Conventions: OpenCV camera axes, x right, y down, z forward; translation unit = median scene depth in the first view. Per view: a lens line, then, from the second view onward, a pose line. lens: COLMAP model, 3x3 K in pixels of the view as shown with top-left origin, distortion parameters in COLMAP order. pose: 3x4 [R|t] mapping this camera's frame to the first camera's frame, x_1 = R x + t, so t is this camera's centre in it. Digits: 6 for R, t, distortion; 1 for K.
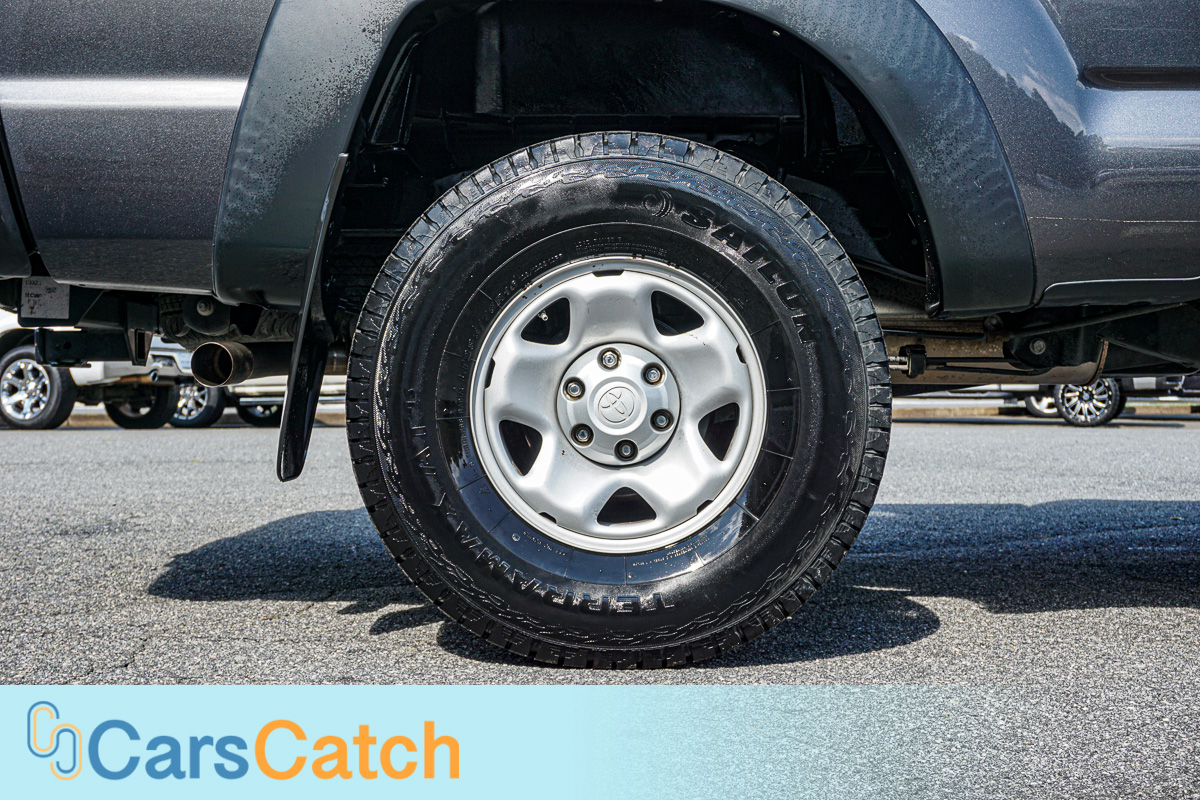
lens RADIAL K [[1757.3, 0, 600.9], [0, 1757.3, 401.3], [0, 0, 1]] dist [-0.009992, 0.000000]
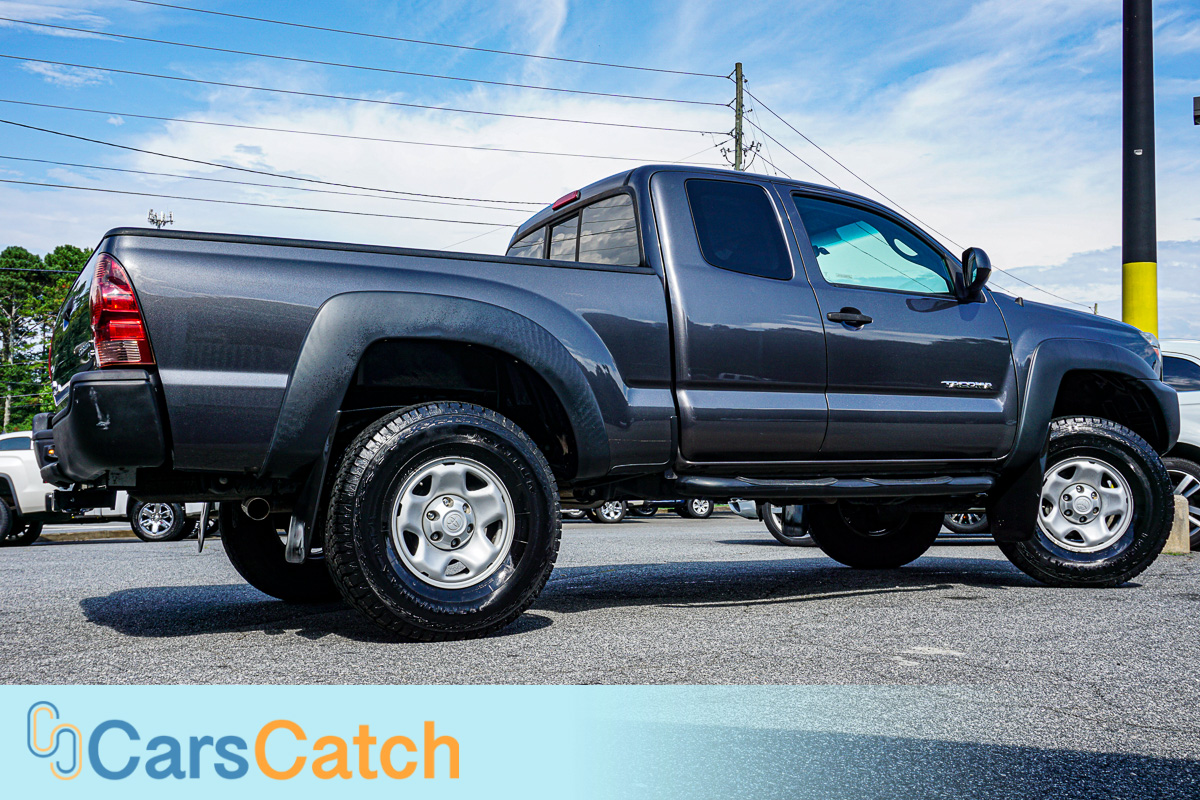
lens RADIAL K [[1187.9, 0, 601.4], [0, 1187.9, 404.0], [0, 0, 1]] dist [-0.023472, 0.000000]
pose [[0.870894, 0.017538, 0.491159, -0.575477], [0.028894, 0.995808, -0.086790, -0.011402], [-0.490621, 0.089776, 0.866736, -0.426967]]
